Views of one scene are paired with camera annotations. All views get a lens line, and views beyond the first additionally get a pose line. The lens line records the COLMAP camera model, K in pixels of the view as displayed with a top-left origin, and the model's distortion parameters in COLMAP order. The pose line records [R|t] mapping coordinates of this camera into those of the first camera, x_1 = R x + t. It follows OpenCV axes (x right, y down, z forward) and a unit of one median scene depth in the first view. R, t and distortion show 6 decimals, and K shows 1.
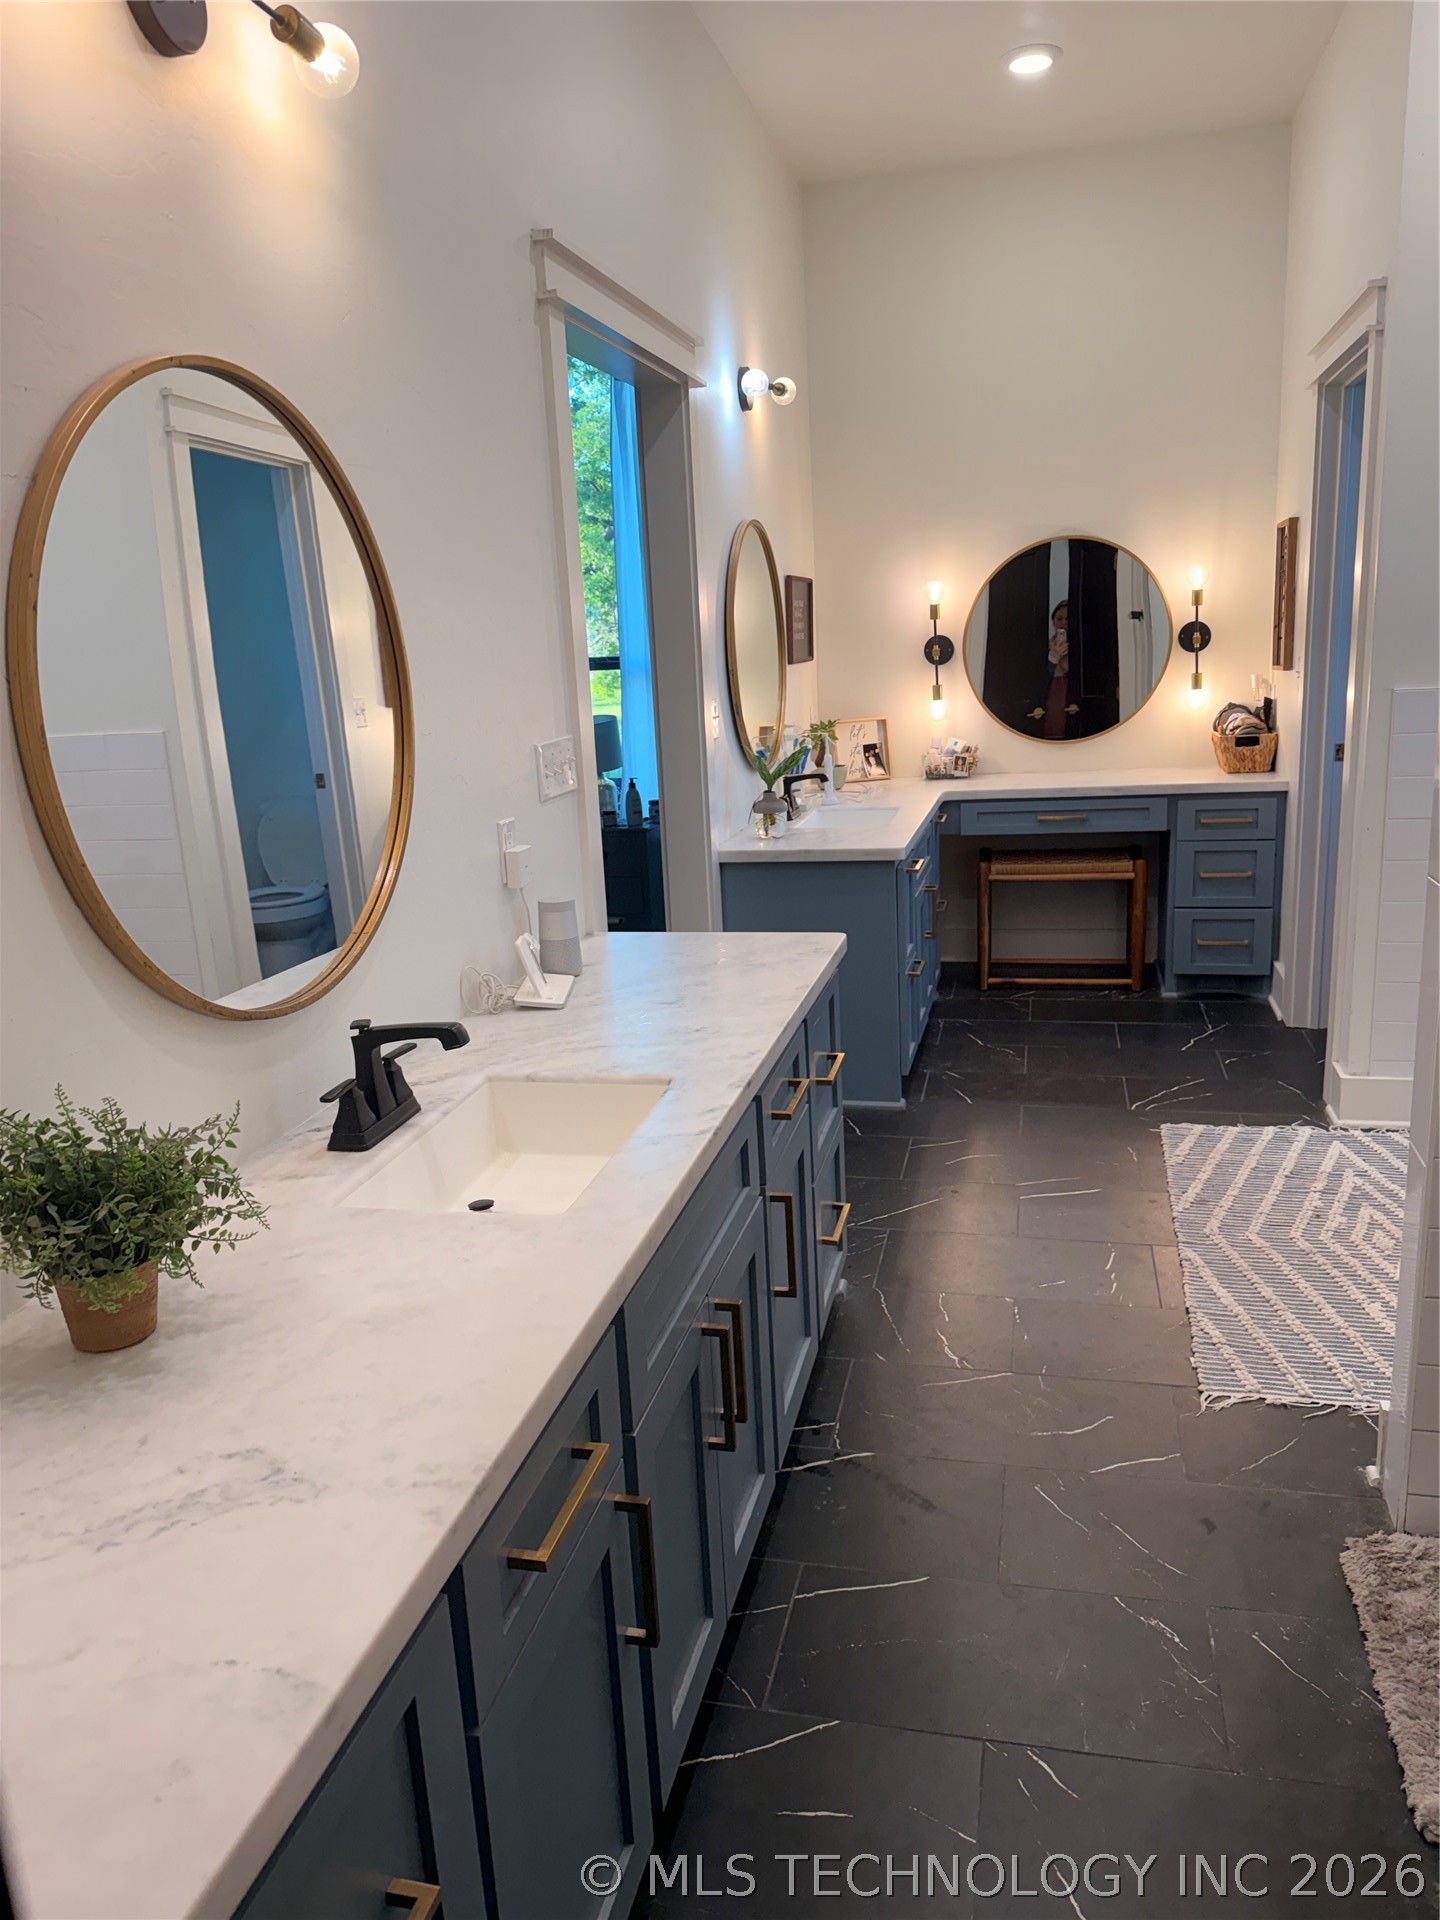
lens RADIAL K [[1348.2, 0, 734.4], [0, 1348.2, 964.6], [0, 0, 1]] dist [0.000146, -0.006722]
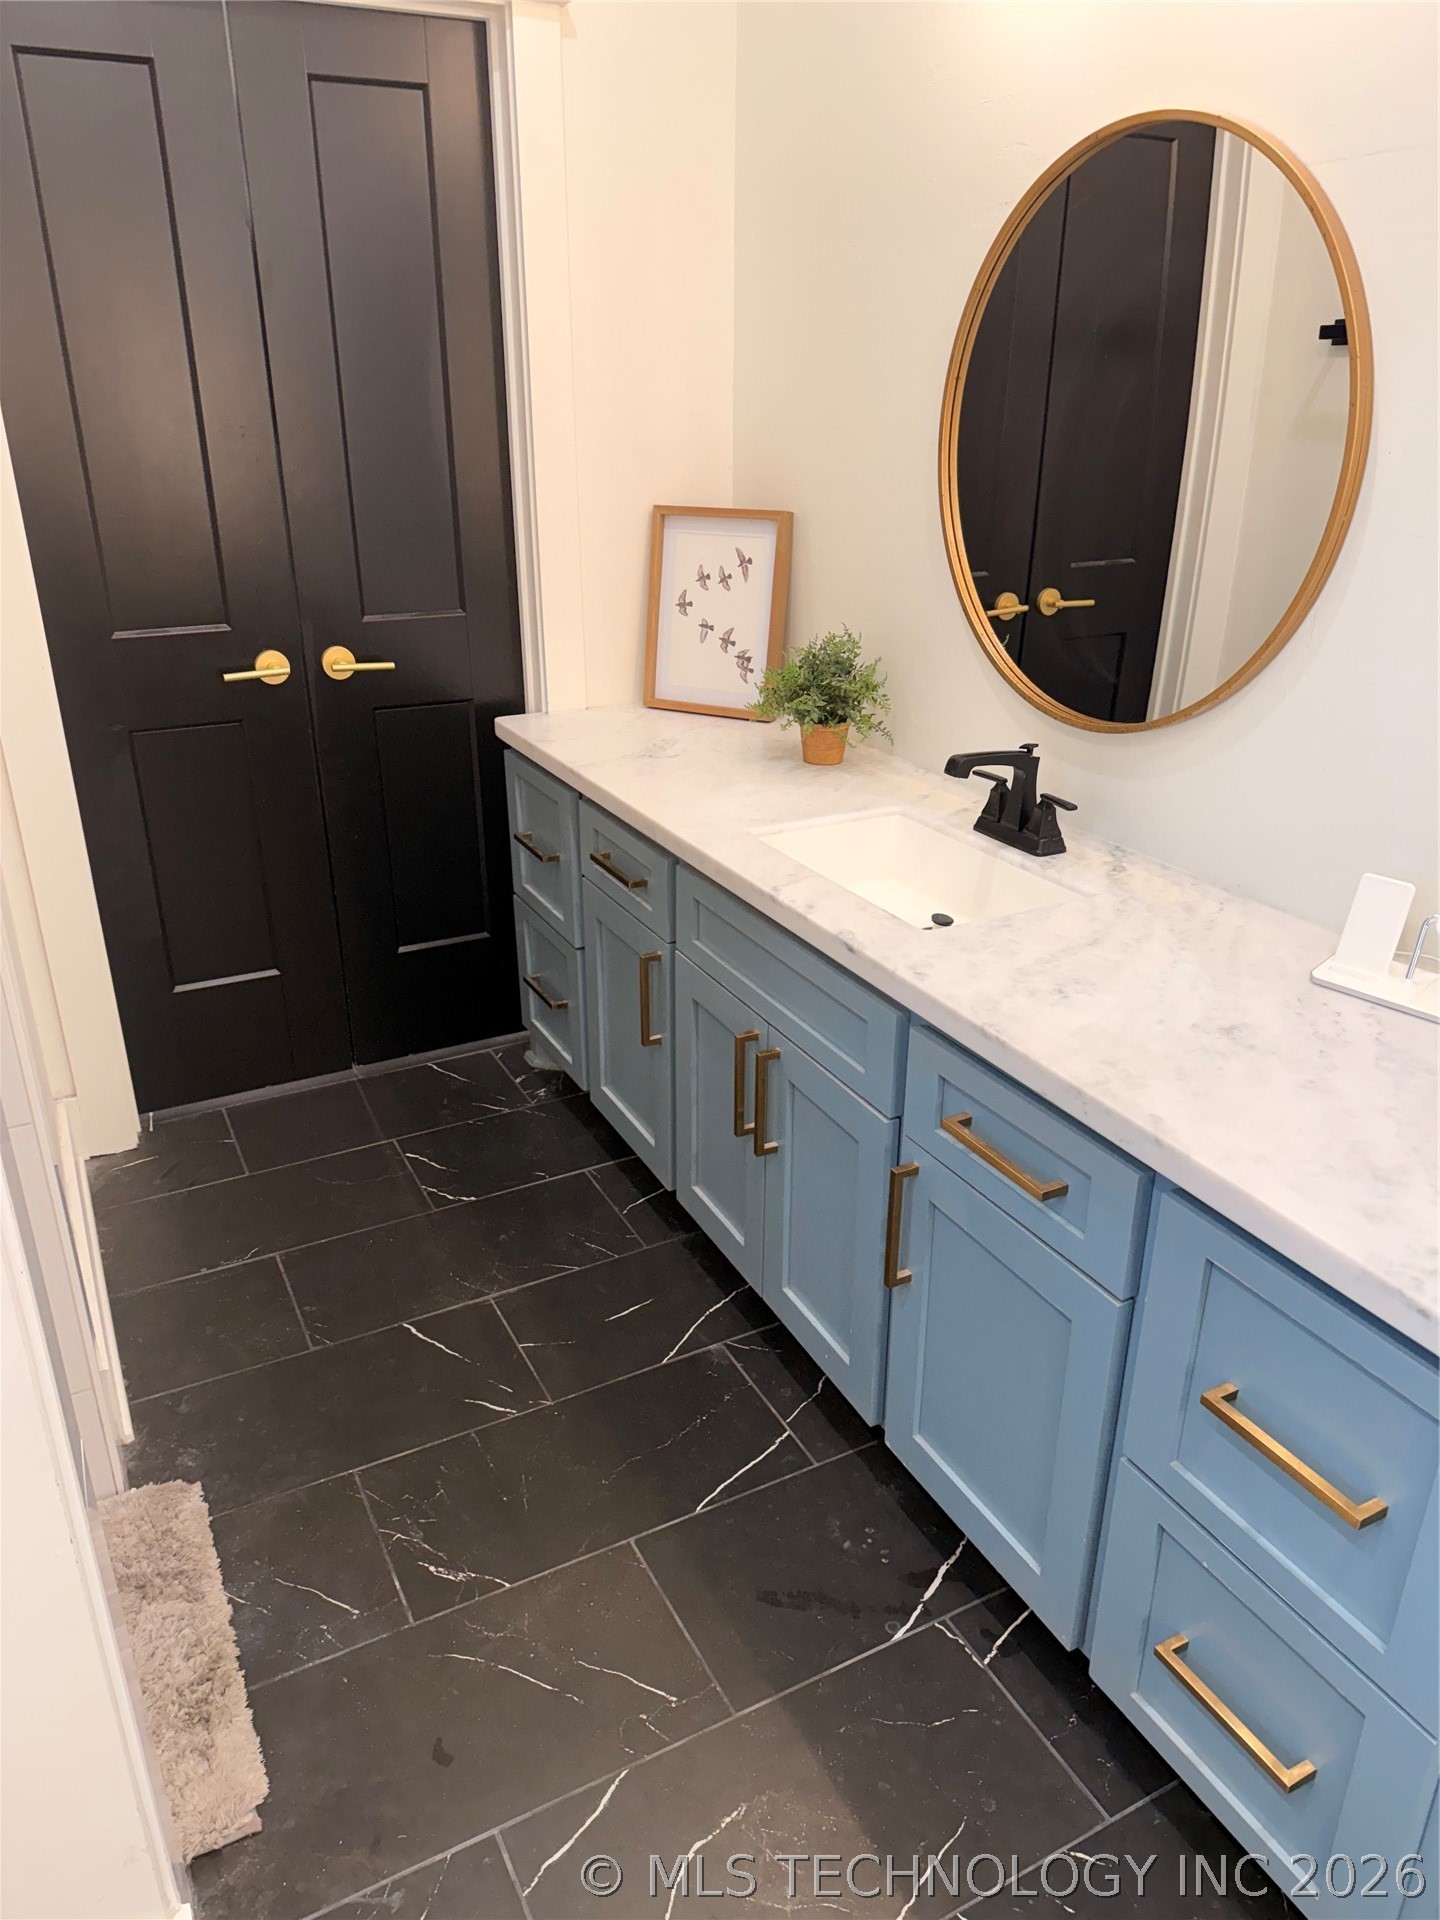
lens RADIAL K [[1348.2, 0, 734.1], [0, 1348.2, 954.4], [0, 0, 1]] dist [0.000146, -0.006722]
pose [[-0.766598, 0.292313, -0.571735, 0.559725], [-0.105337, 0.821067, 0.561028, -0.385283], [0.633429, 0.490308, -0.598637, 1.435777]]
